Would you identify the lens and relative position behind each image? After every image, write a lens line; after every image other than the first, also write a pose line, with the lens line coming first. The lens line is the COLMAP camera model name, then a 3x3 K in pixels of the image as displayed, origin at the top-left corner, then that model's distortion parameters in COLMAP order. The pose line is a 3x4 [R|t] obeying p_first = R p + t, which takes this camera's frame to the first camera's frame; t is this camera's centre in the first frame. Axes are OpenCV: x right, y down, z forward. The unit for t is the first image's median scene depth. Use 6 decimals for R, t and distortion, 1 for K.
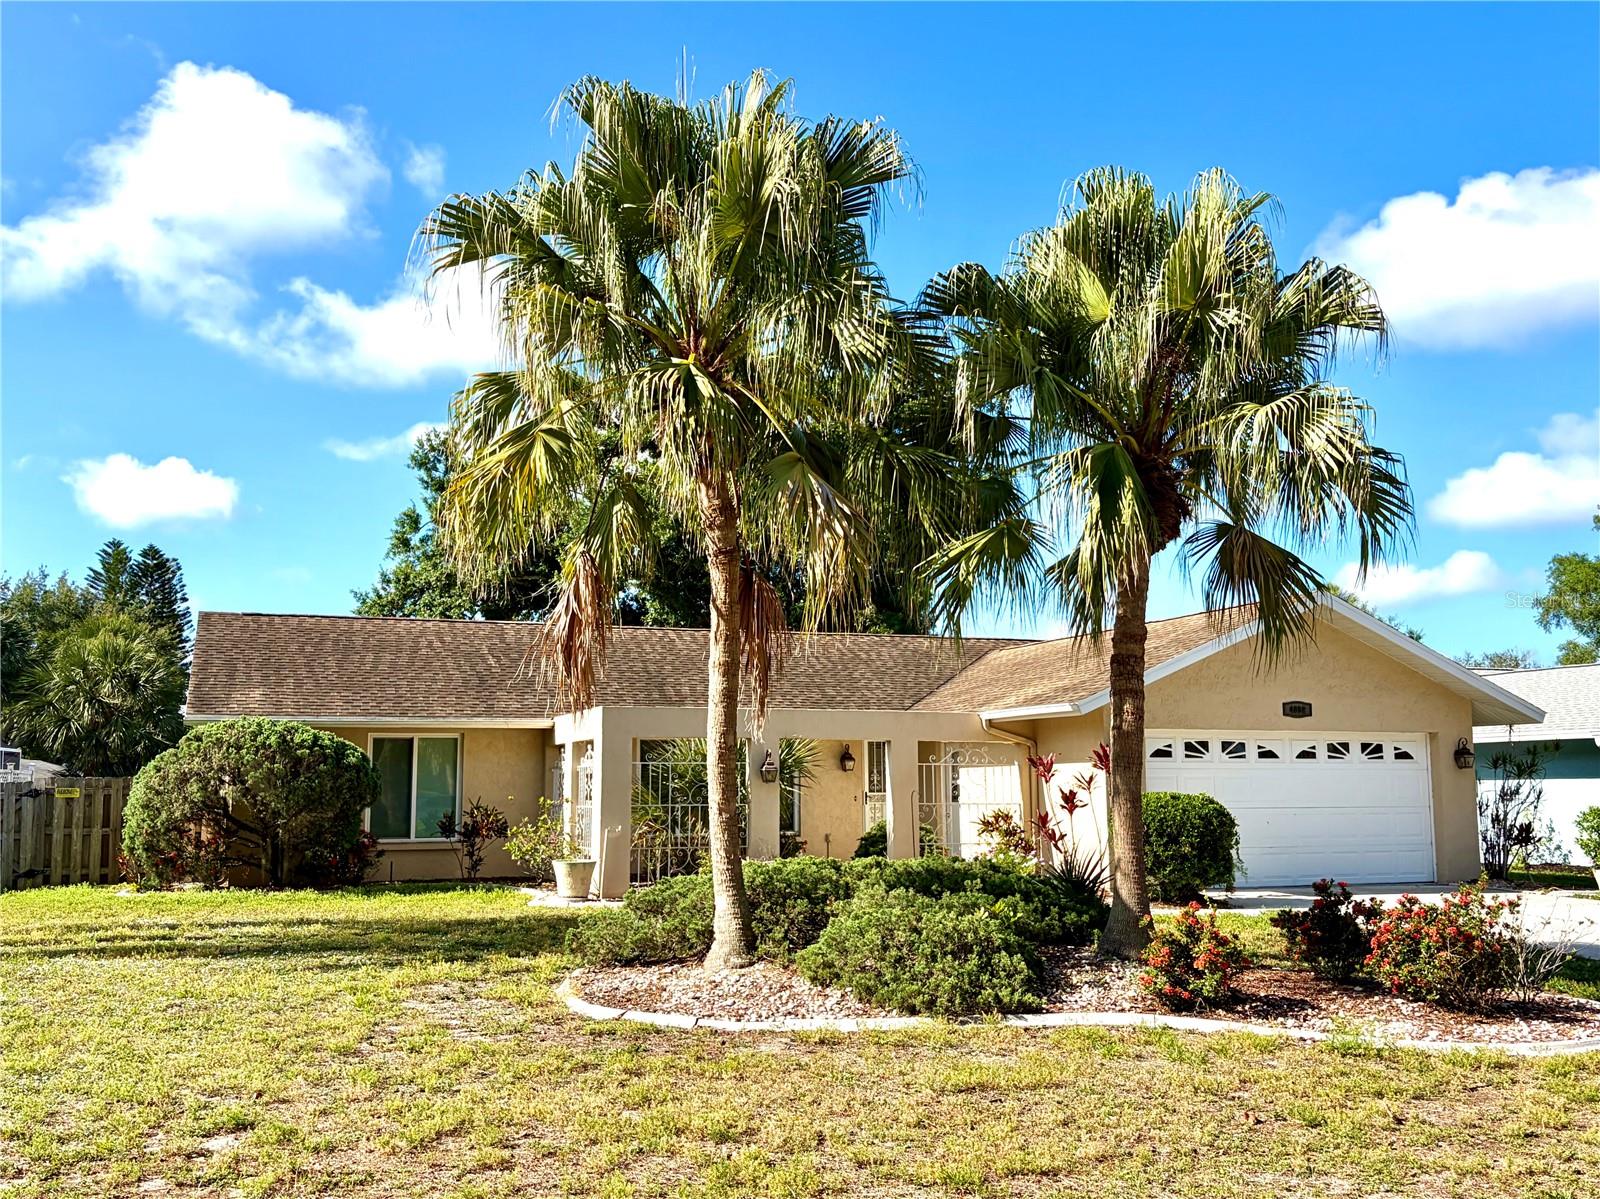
lens RADIAL K [[1525.7, 0, 773.9], [0, 1525.7, 600.9], [0, 0, 1]] dist [0.058421, -0.005472]
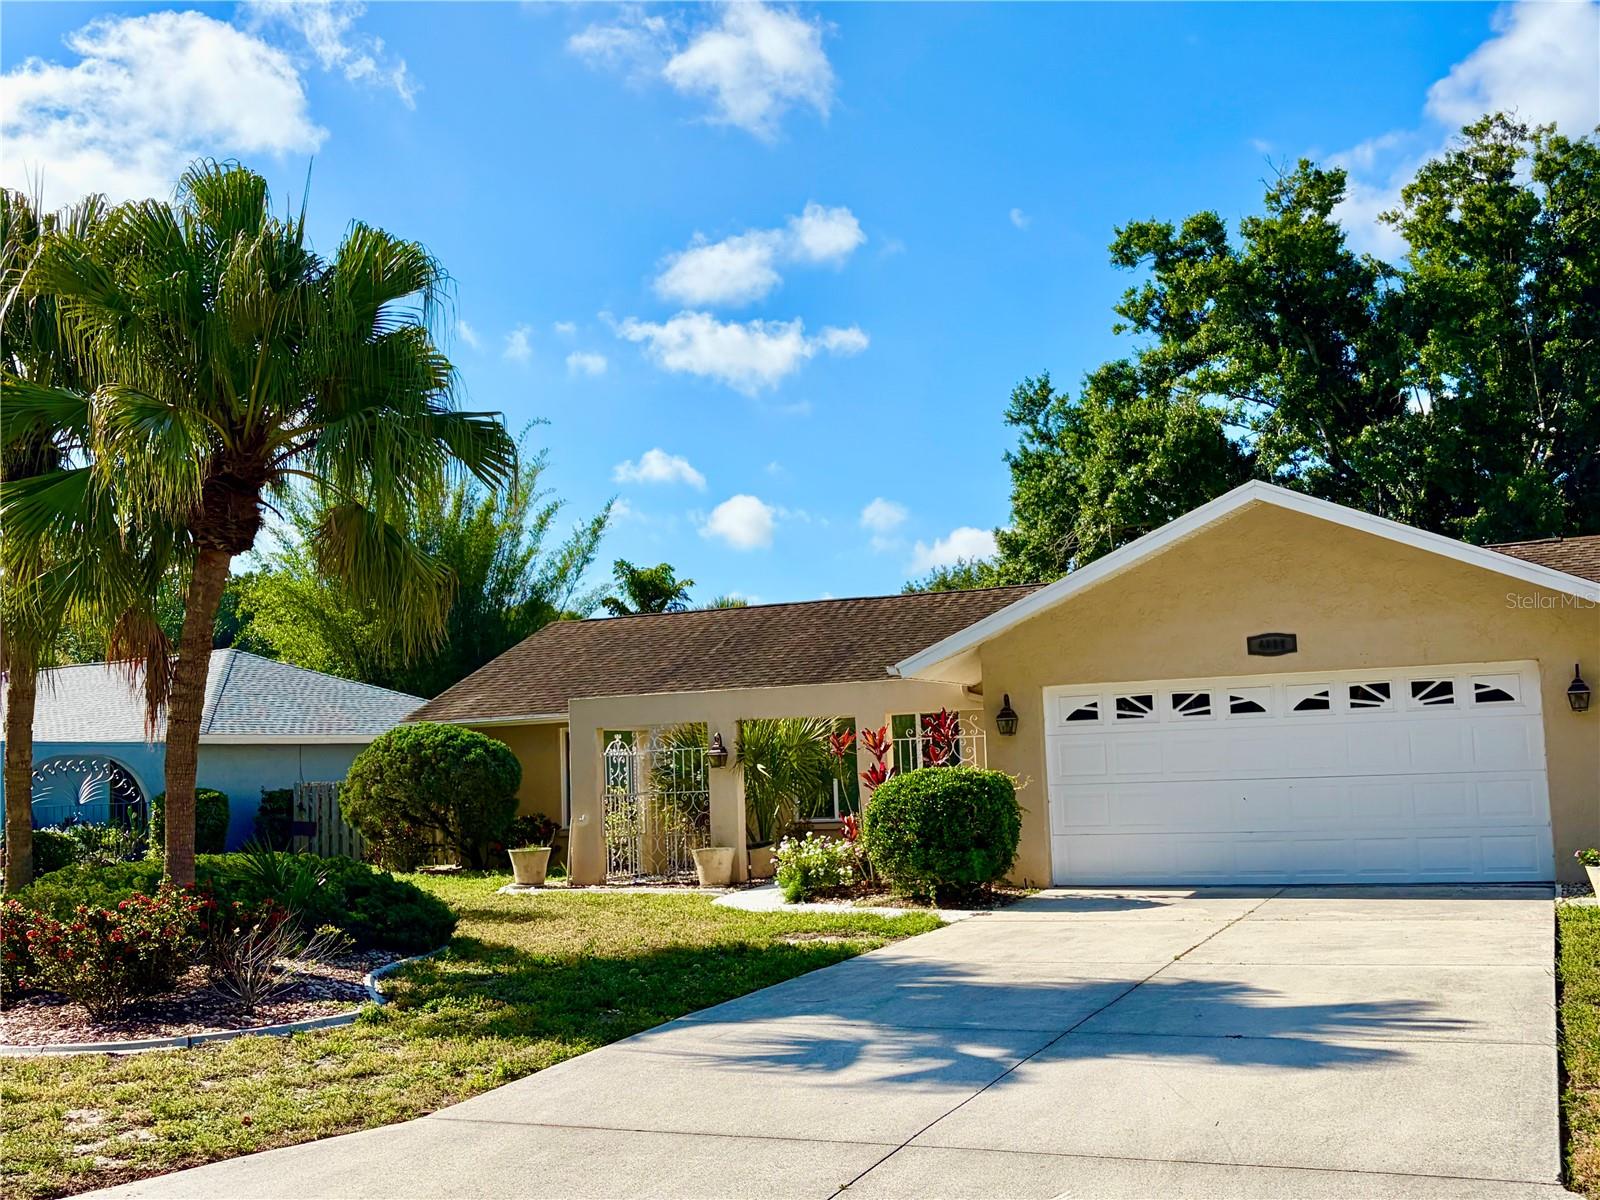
lens RADIAL K [[1813.1, 0, 800.0], [0, 1813.1, 600.0], [0, 0, 1]] dist [0.010660, -0.040686]
pose [[0.727558, -0.091602, -0.679903, 0.745136], [0.111655, 0.993643, -0.014390, 0.035731], [0.676899, -0.065445, 0.733161, 0.206422]]
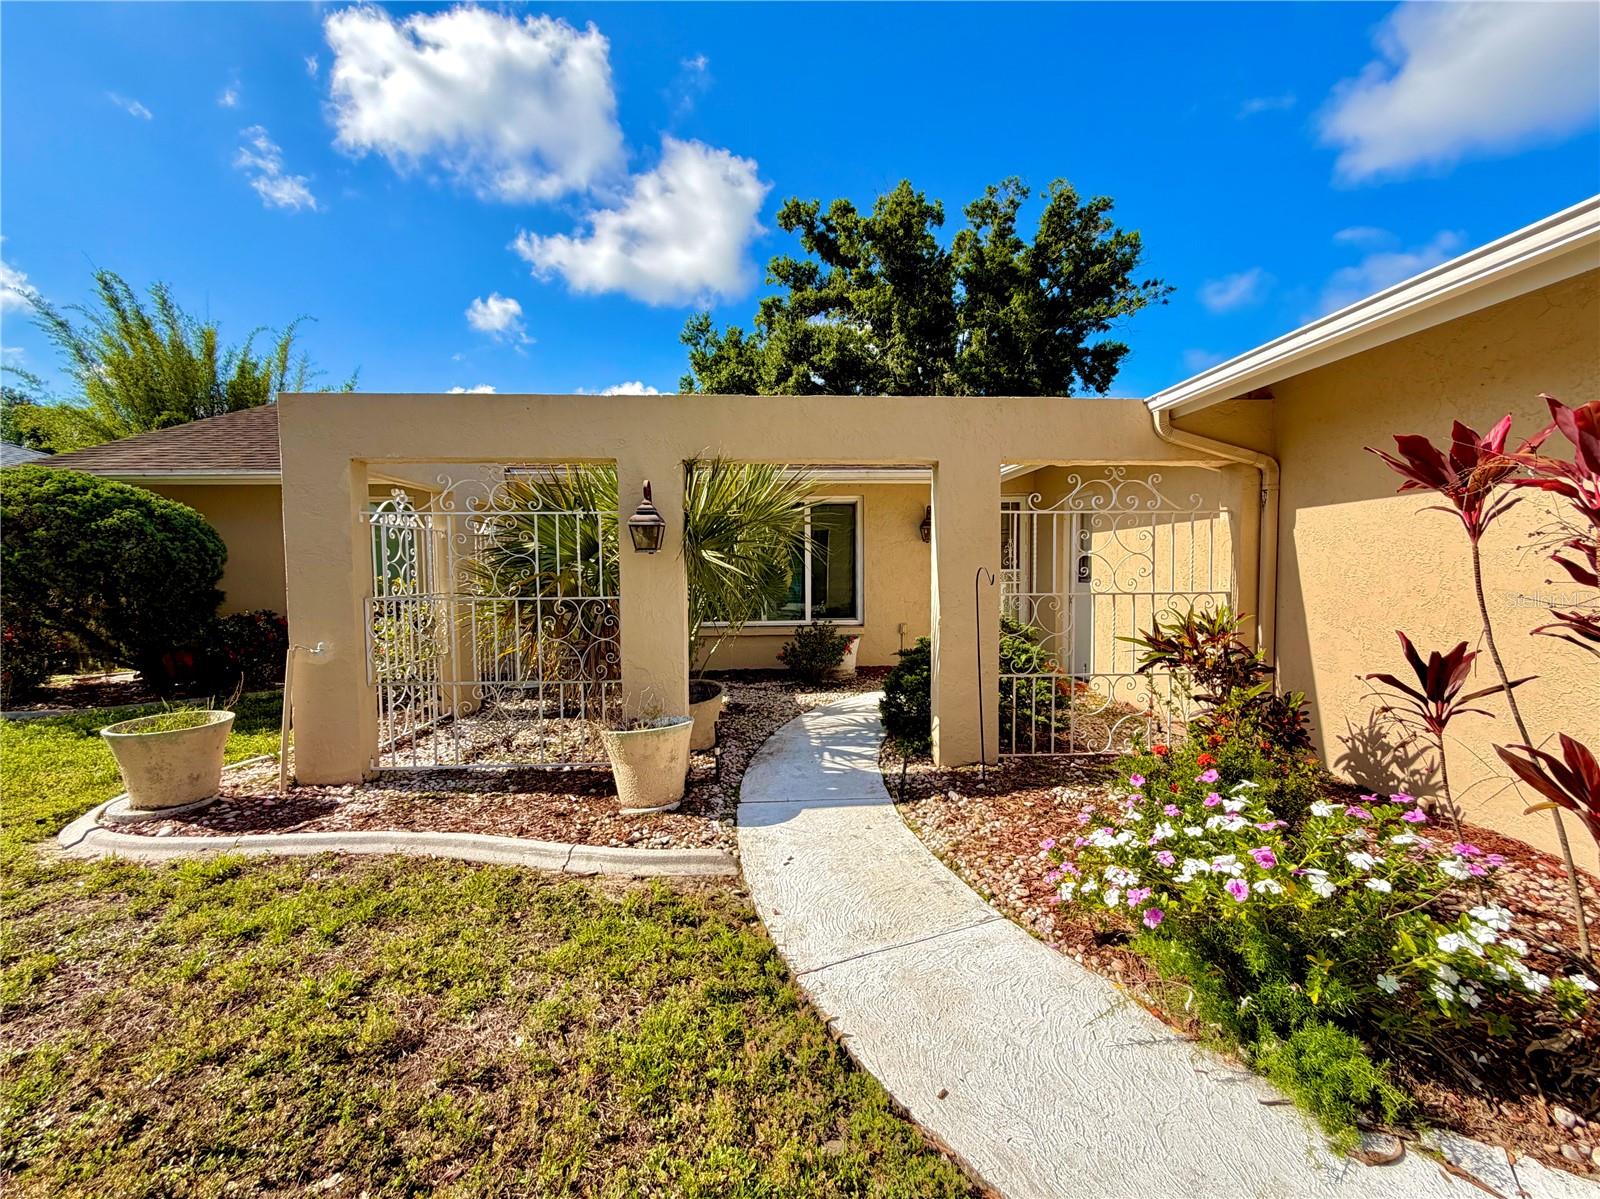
lens RADIAL K [[644.3, 0, 800.0], [0, 644.3, 599.5], [0, 0, 1]] dist [-0.002139, -0.000113]
pose [[0.961243, 0.012203, -0.275432, 0.086138], [0.035210, 0.985406, 0.166539, 0.095580], [0.273444, -0.169783, 0.946785, 0.769253]]
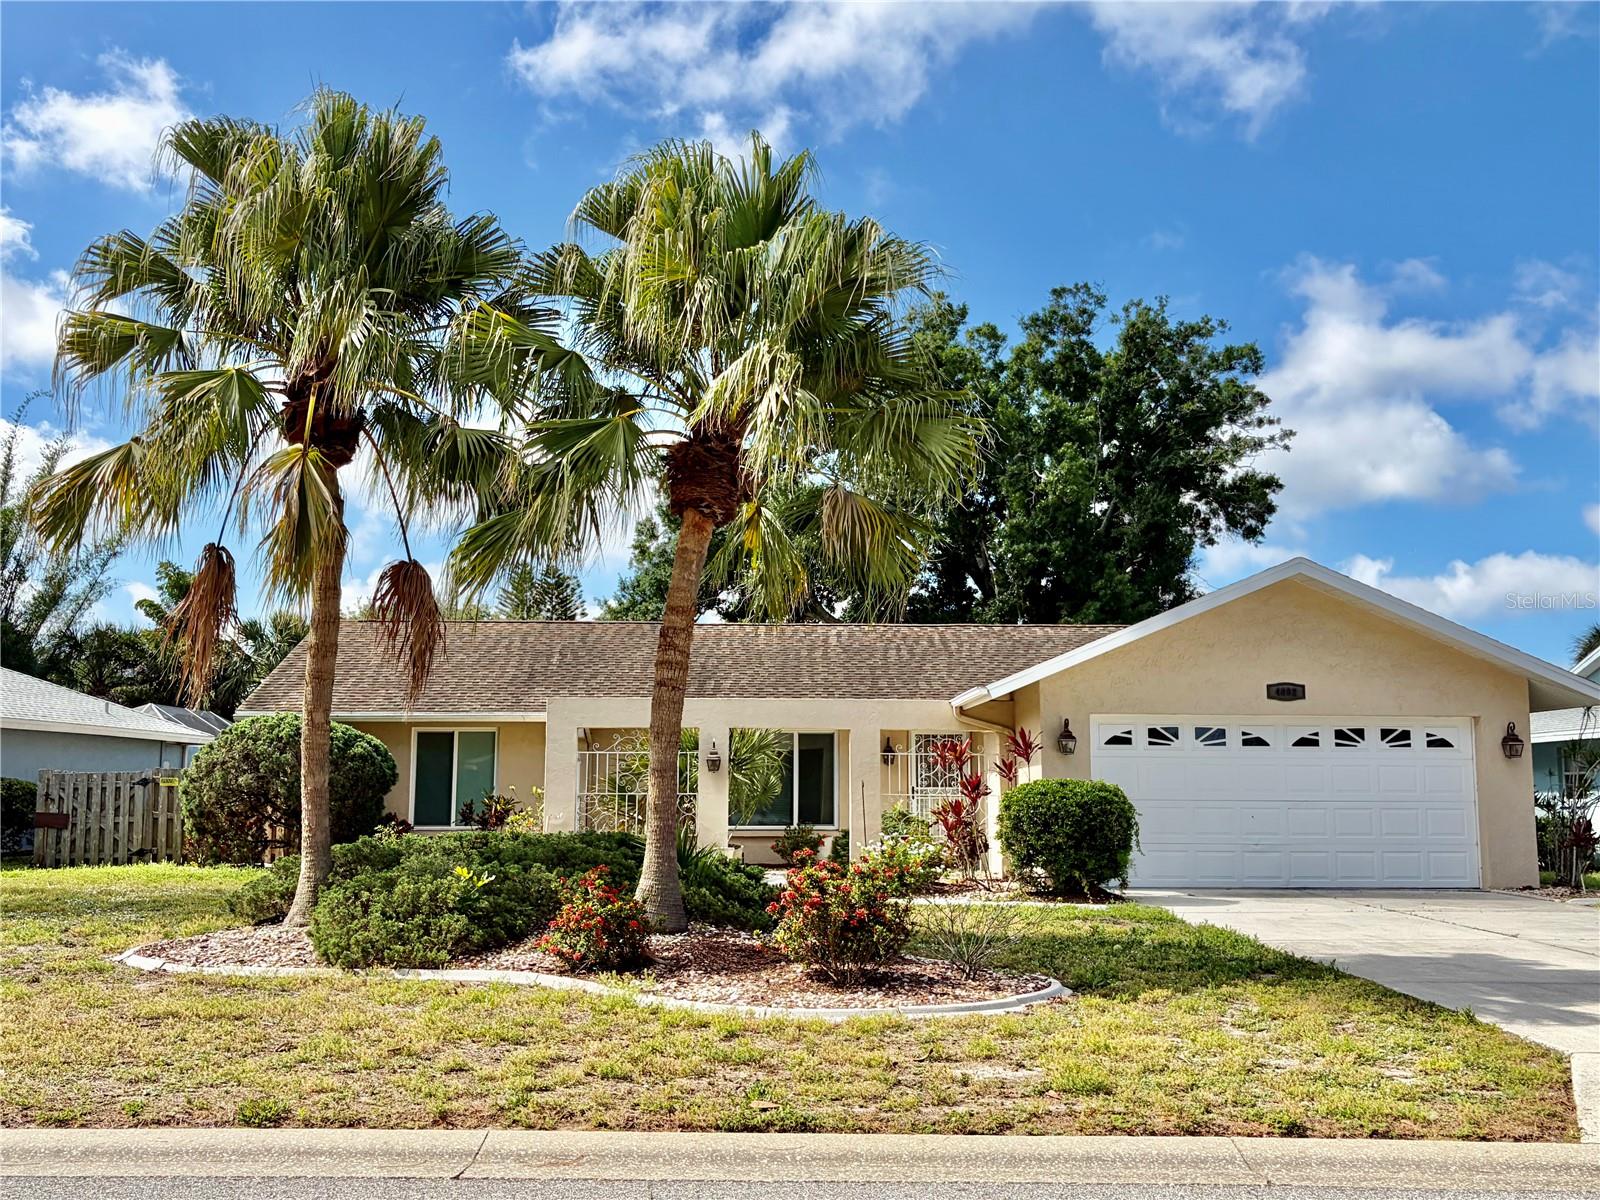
lens RADIAL K [[1577.3, 0, 800.0], [0, 1577.3, 600.0], [0, 0, 1]] dist [0.116326, -0.277761]
pose [[0.956843, -0.030947, -0.288953, 0.328992], [0.029403, 0.999521, -0.009685, 0.016986], [0.289114, 0.000771, 0.957294, 0.021876]]
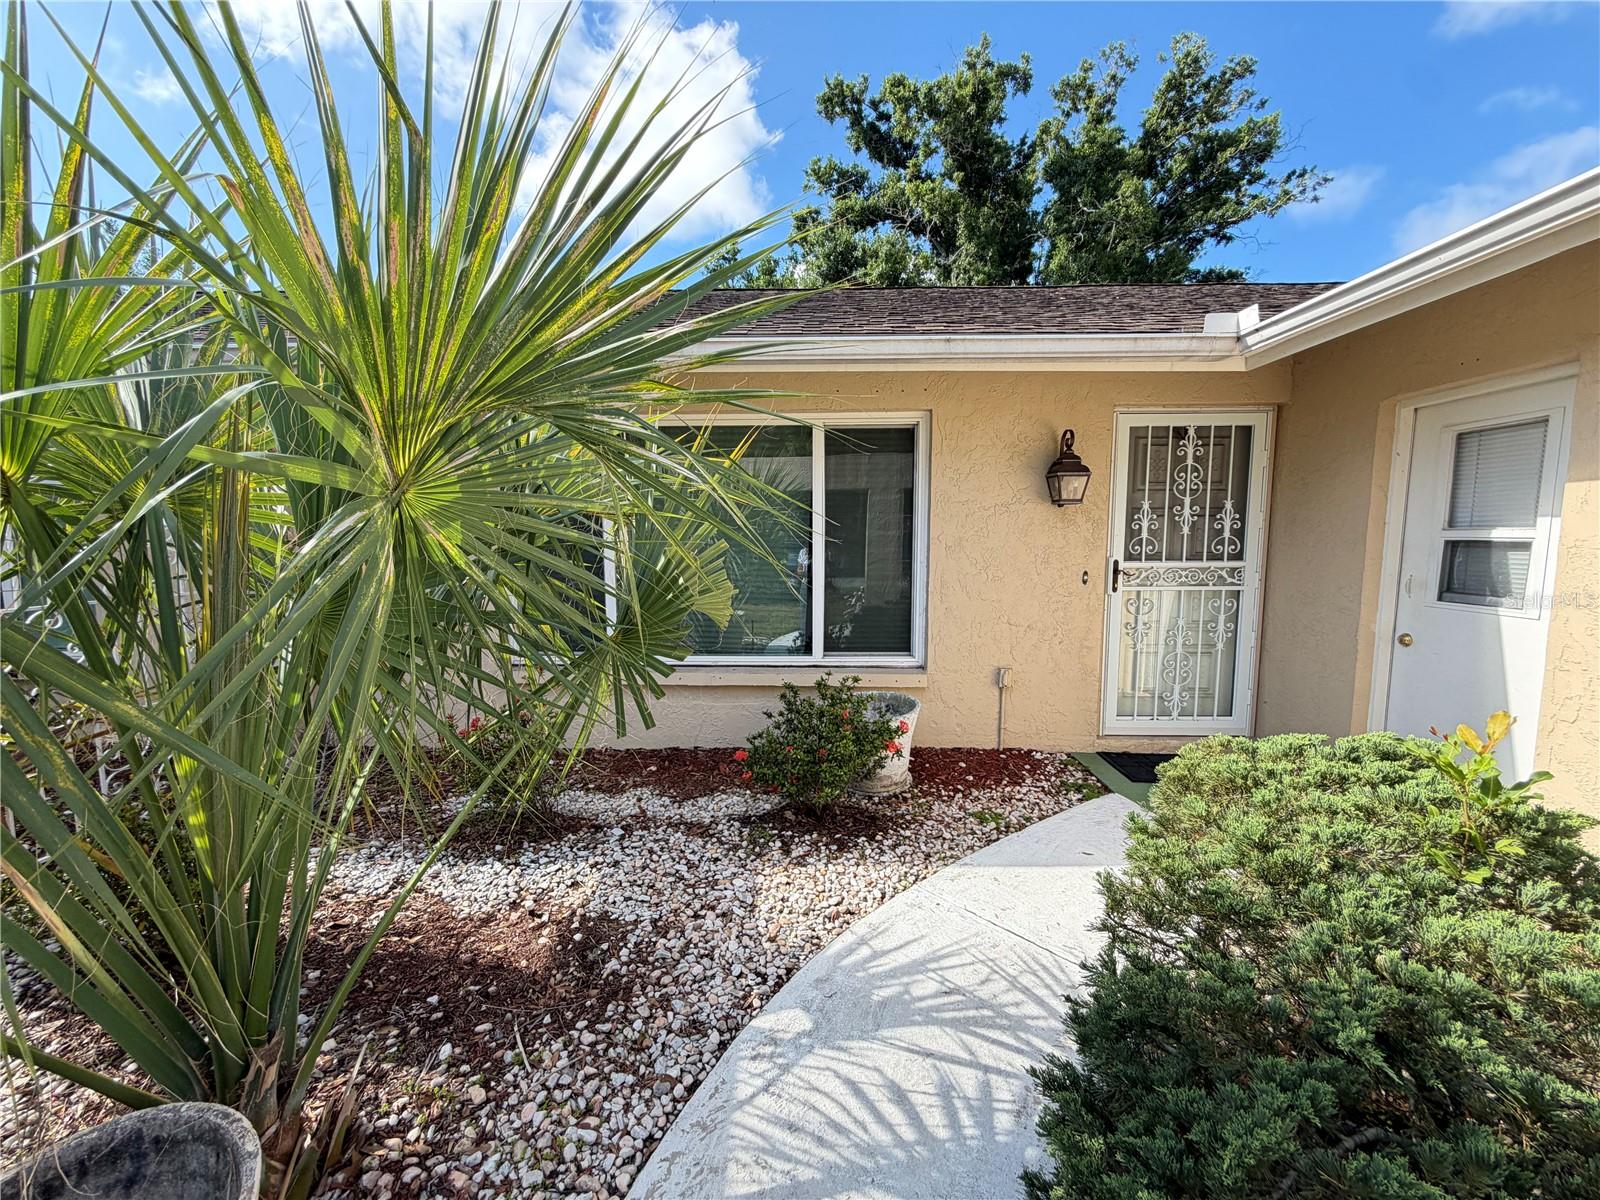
lens RADIAL K [[636.6, 0, 800.0], [0, 636.6, 600.0], [0, 0, 1]] dist [0.007783, 0.000075]
pose [[0.938288, 0.040764, -0.343444, 0.047863], [0.036013, 0.976116, 0.214245, 0.112939], [0.343974, -0.213392, 0.914410, 0.953163]]
